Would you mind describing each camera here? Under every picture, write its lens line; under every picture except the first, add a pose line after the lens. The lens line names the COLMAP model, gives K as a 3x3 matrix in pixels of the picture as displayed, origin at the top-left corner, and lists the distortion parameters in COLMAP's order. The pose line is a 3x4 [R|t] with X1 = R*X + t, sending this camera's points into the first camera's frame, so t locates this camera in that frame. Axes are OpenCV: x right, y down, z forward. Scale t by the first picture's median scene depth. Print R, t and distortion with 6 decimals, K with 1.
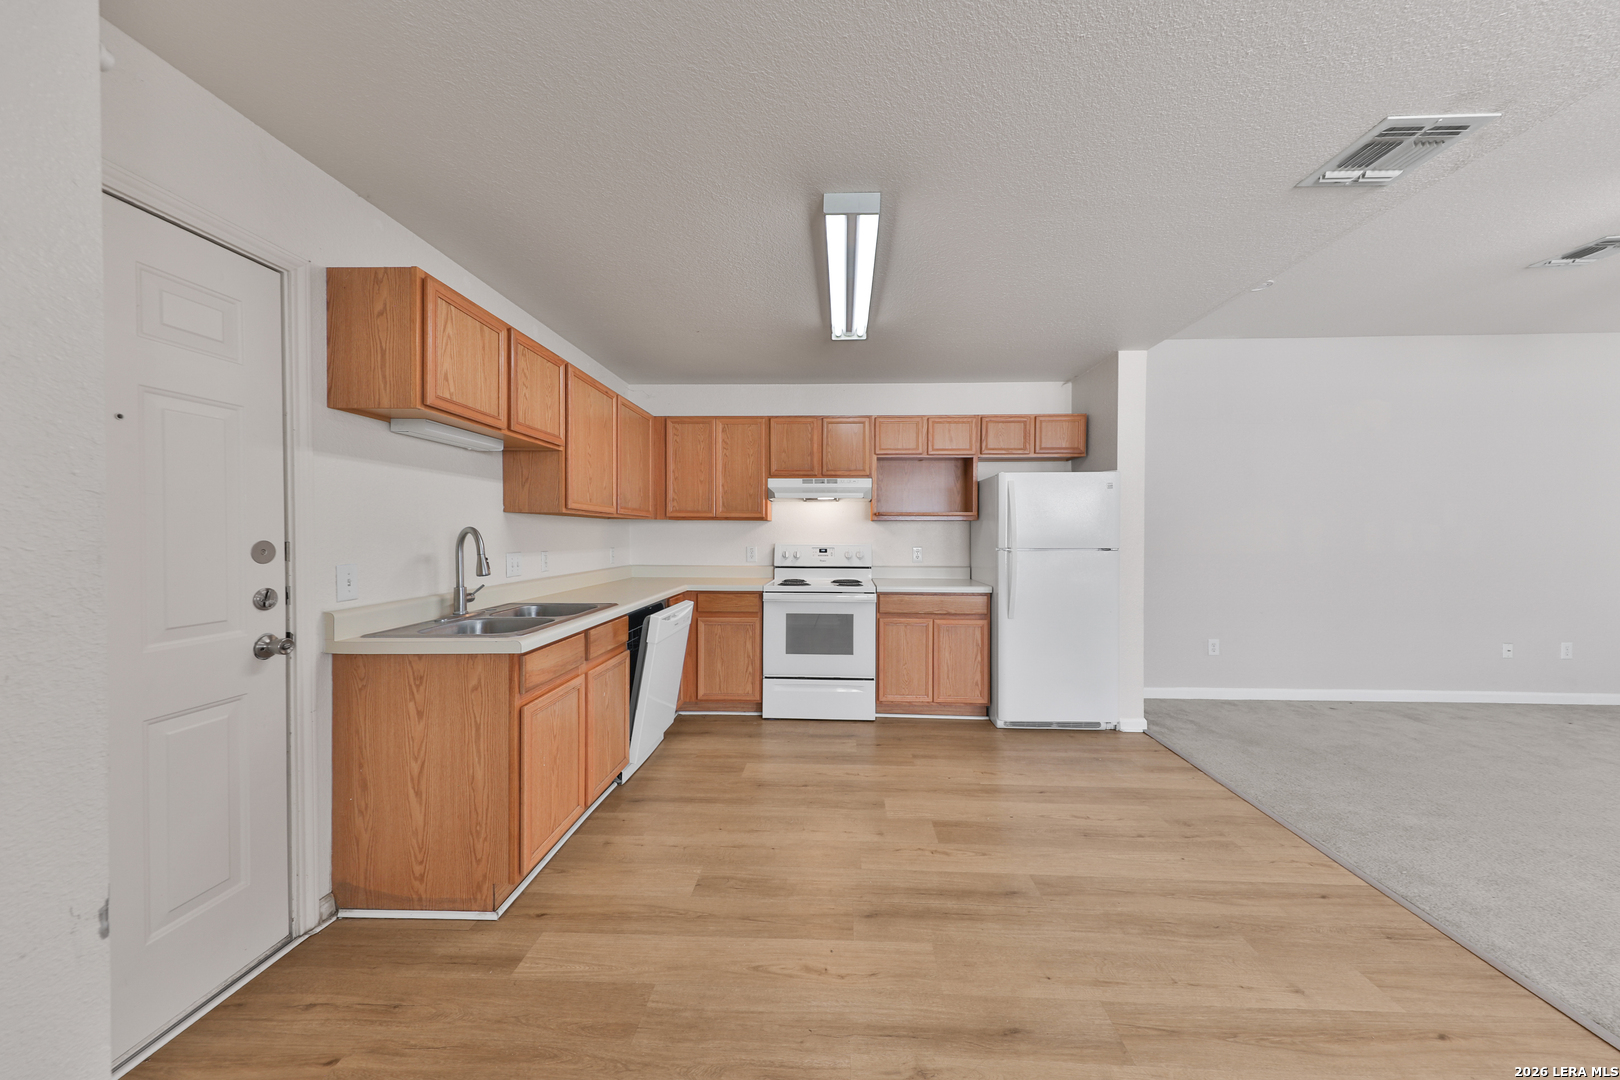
lens RADIAL K [[541.7, 0, 823.7], [0, 541.7, 537.4], [0, 0, 1]] dist [0.014097, -0.003256]
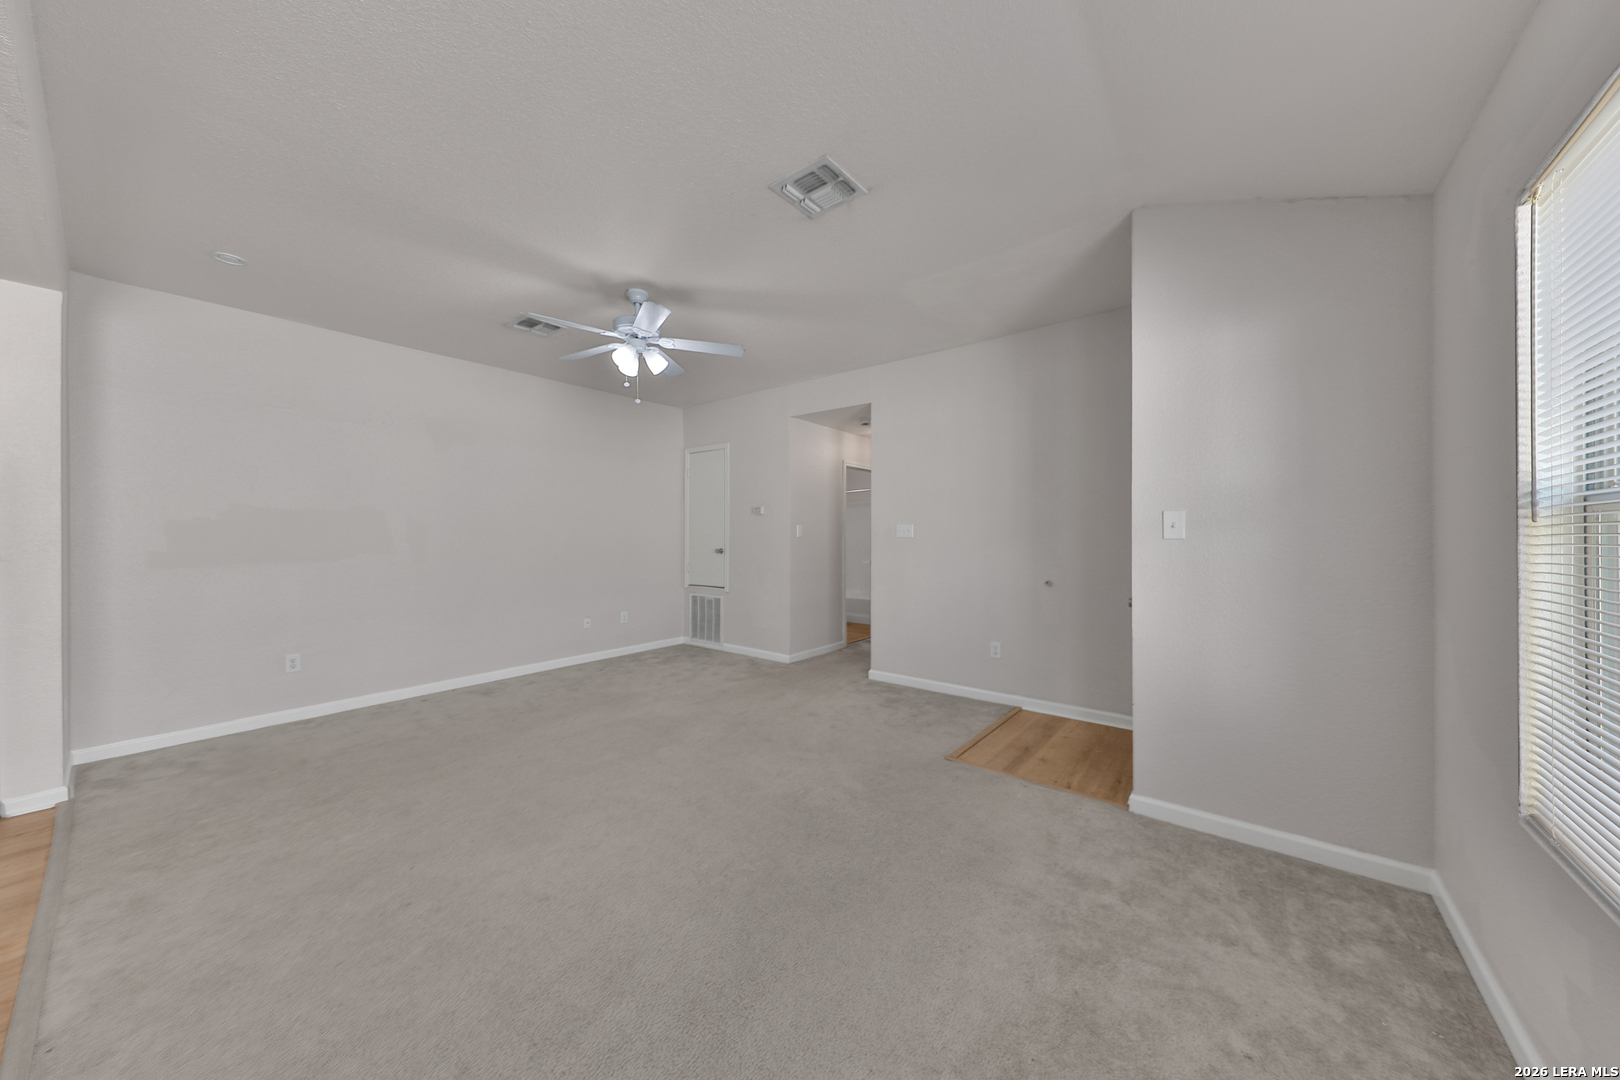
lens RADIAL K [[541.7, 0, 812.6], [0, 541.7, 537.3], [0, 0, 1]] dist [0.014097, -0.003256]
pose [[0.588956, -0.006580, 0.808138, 0.760584], [0.012460, 0.999922, -0.000939, 0.008066], [-0.808069, 0.010623, 0.588992, -0.351636]]
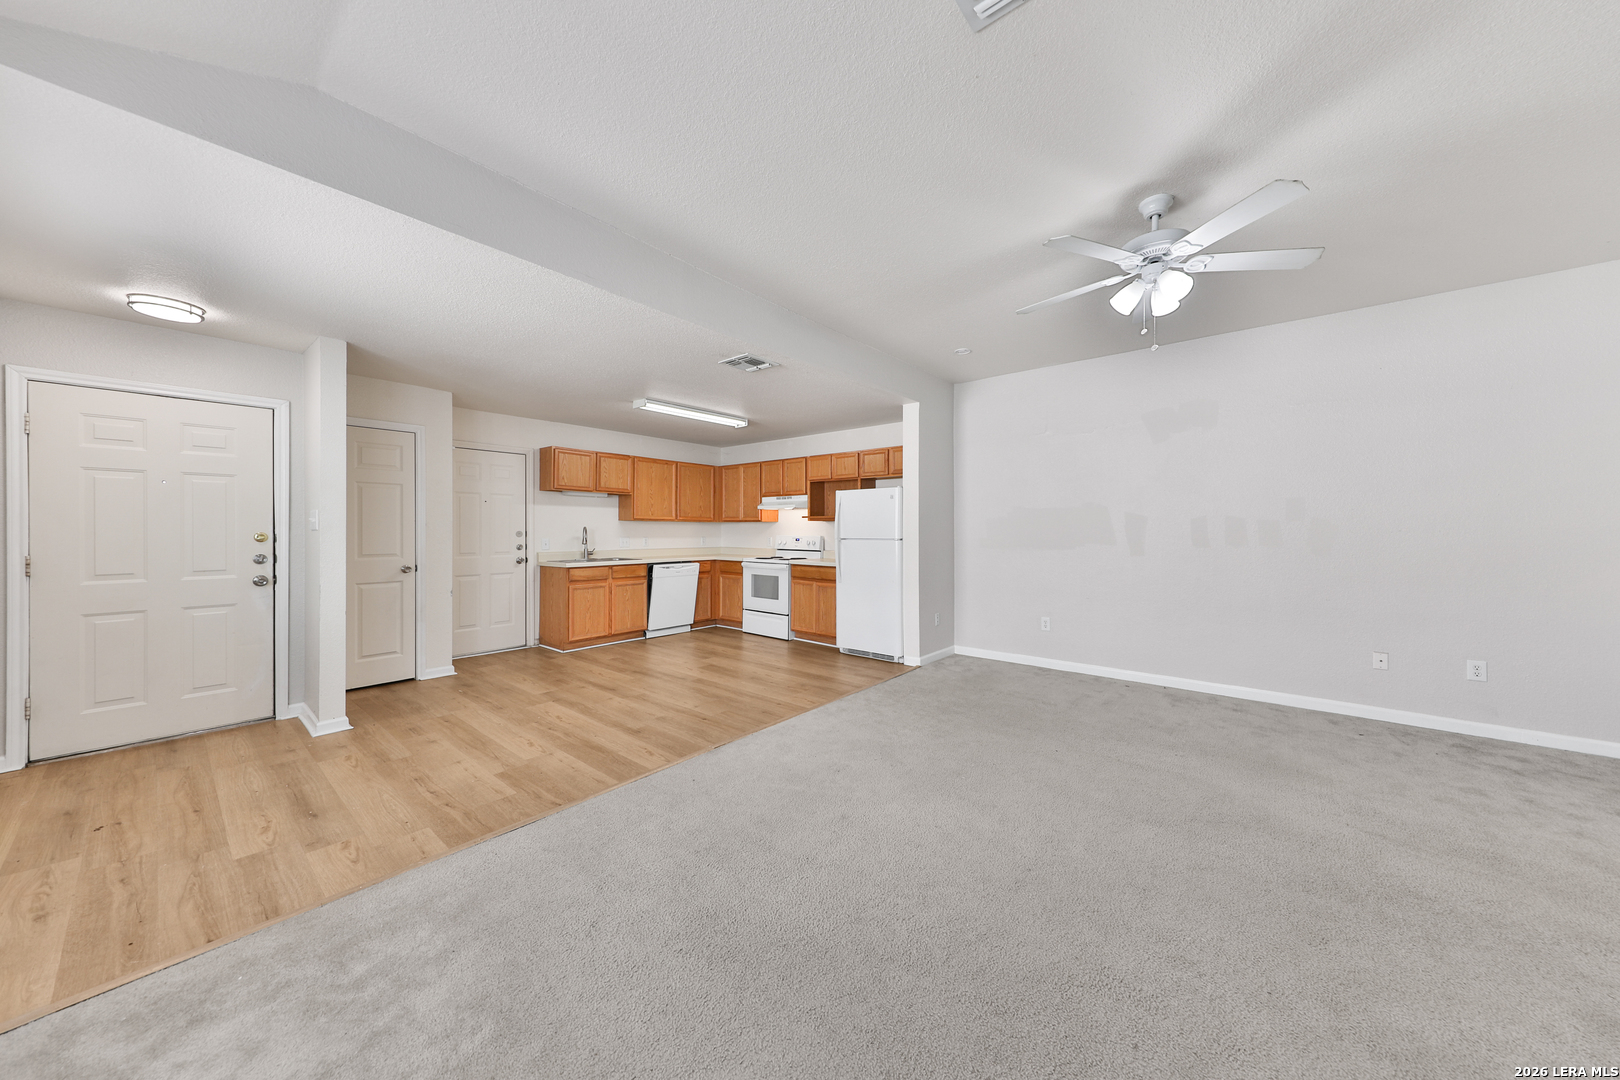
lens RADIAL K [[541.7, 0, 830.0], [0, 541.7, 534.2], [0, 0, 1]] dist [0.014097, -0.003256]
pose [[0.798267, 0.003660, -0.602292, 1.633611], [-0.005328, 0.999985, -0.000984, 0.012323], [0.602280, 0.003994, 0.798275, -0.368659]]
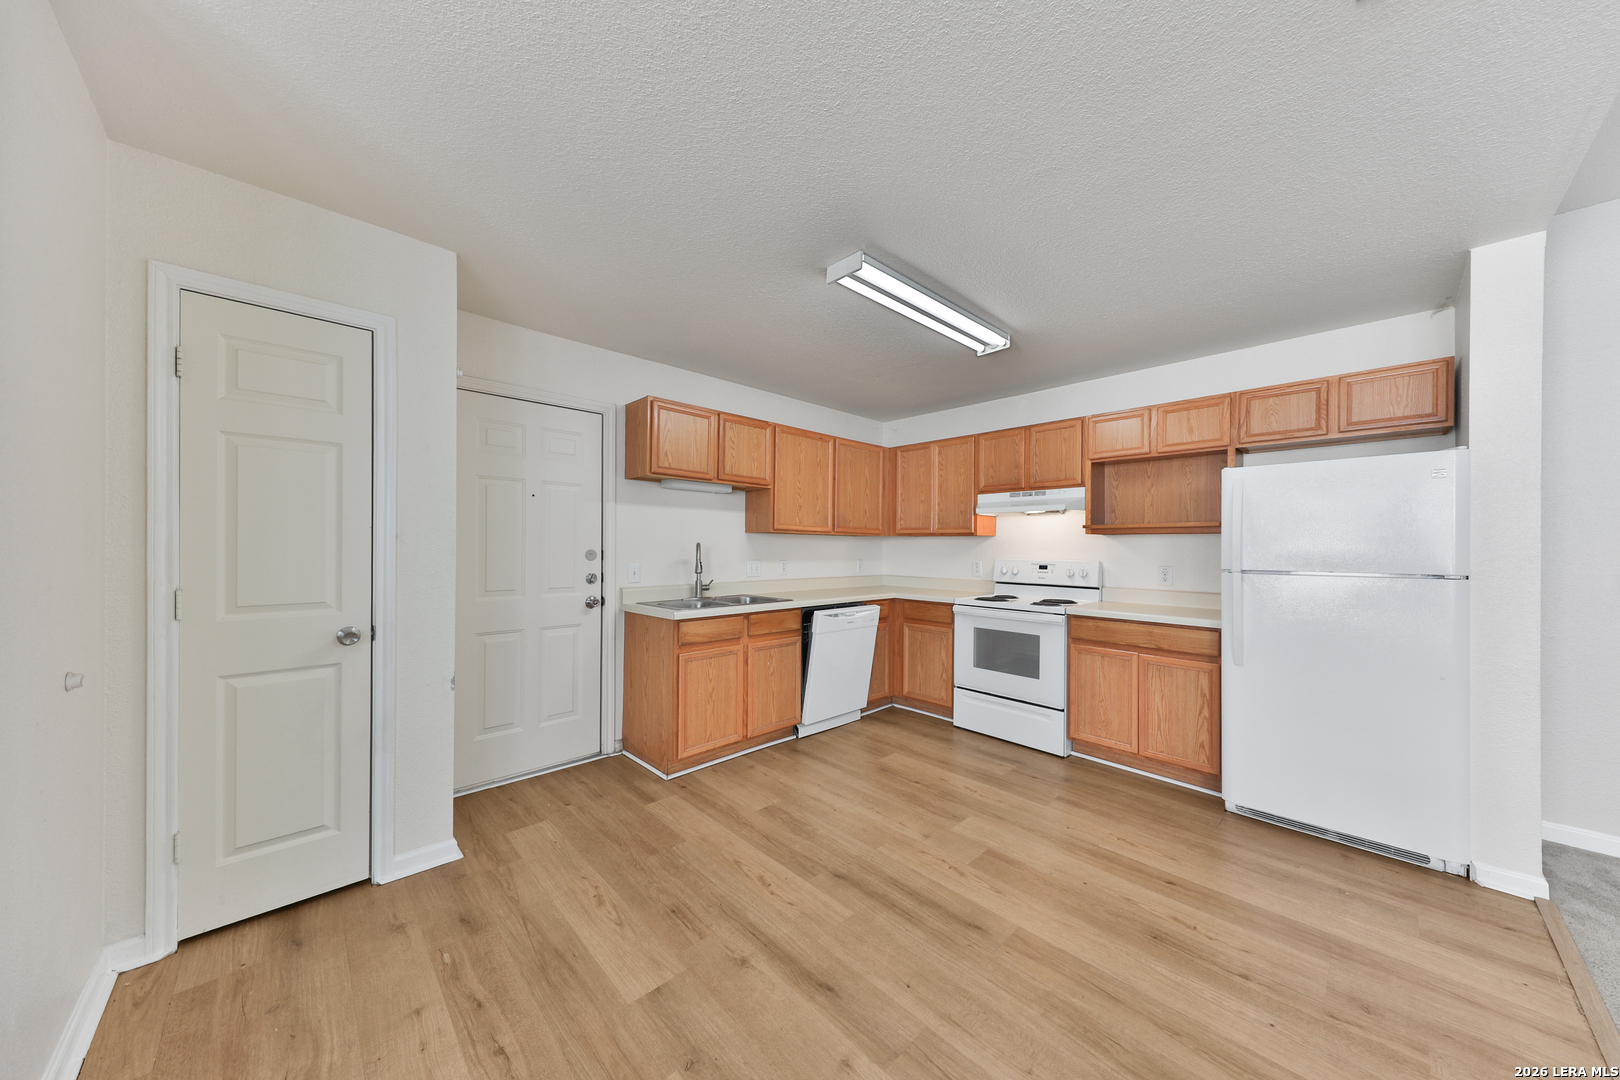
lens RADIAL K [[541.7, 0, 820.5], [0, 541.7, 546.8], [0, 0, 1]] dist [0.014097, -0.003256]
pose [[0.721930, 0.002595, -0.691962, 0.572396], [-0.011614, 0.999898, -0.008367, 0.002145], [0.691869, 0.014077, 0.721886, 0.084967]]
